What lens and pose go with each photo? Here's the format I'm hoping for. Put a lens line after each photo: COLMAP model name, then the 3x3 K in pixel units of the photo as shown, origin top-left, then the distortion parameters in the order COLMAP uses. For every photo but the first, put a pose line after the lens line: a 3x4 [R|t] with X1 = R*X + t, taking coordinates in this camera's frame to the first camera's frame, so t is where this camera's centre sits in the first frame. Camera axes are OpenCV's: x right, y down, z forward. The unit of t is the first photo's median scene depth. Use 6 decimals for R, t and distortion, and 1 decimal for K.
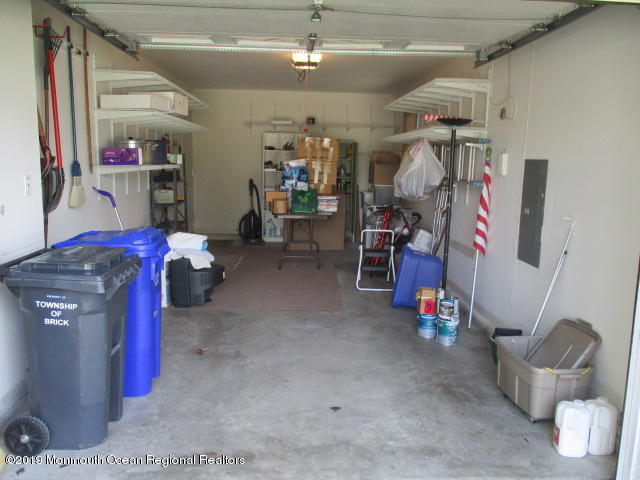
lens RADIAL K [[531.8, 0, 320.0], [0, 531.8, 239.6], [0, 0, 1]] dist [-0.025673, 0.005294]
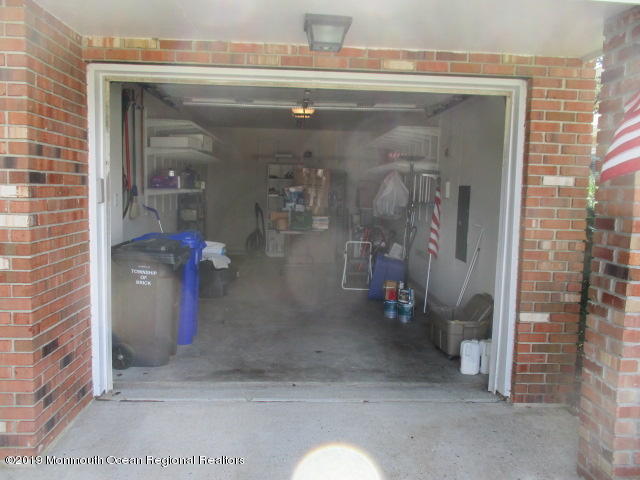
lens RADIAL K [[531.8, 0, 319.7], [0, 531.8, 240.0], [0, 0, 1]] dist [-0.025673, 0.005294]
pose [[0.999981, 0.006052, -0.000952, 0.021172], [-0.006095, 0.998517, -0.054091, 0.058571], [0.000623, 0.054096, 0.998536, -0.330360]]
